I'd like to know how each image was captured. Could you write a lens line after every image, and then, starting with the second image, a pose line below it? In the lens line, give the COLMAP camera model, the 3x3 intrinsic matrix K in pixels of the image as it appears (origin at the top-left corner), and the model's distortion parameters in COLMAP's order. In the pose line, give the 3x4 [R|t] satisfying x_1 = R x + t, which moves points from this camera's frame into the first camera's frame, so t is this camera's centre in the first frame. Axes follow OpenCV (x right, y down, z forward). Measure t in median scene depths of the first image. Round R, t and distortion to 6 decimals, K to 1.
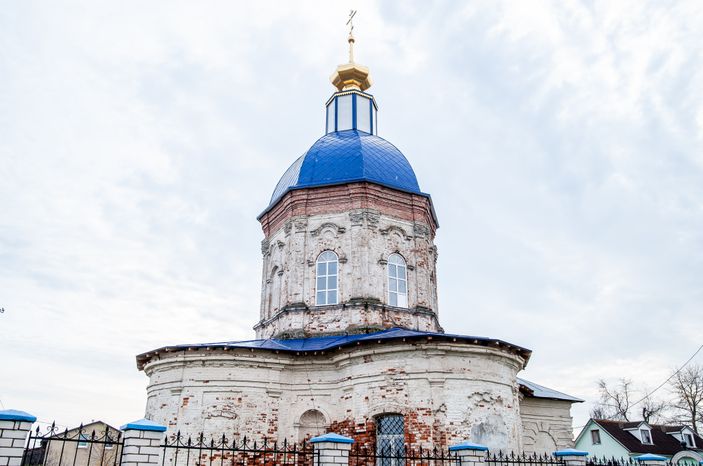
lens RADIAL K [[581.0, 0, 345.3], [0, 581.0, 232.3], [0, 0, 1]] dist [-0.104797, 0.096175]
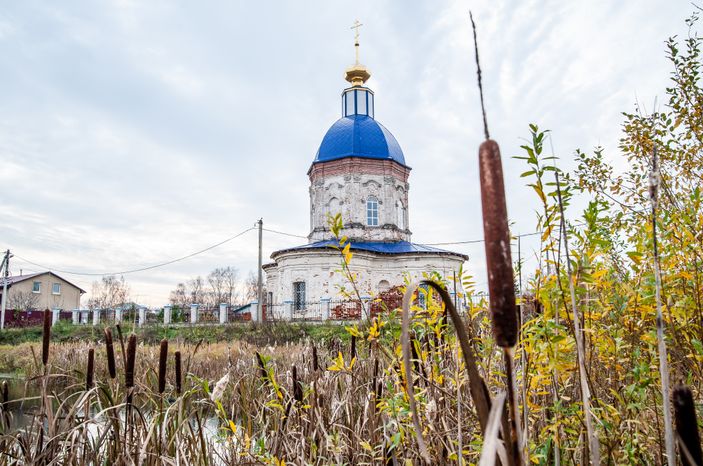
lens RADIAL K [[589.5, 0, 351.5], [0, 589.5, 233.0], [0, 0, 1]] dist [-0.094634, 0.004728]
pose [[0.851441, 0.077766, 0.518653, -1.075447], [-0.200339, 0.962175, 0.184619, -0.192279], [-0.484677, -0.261099, 0.834814, -0.579619]]
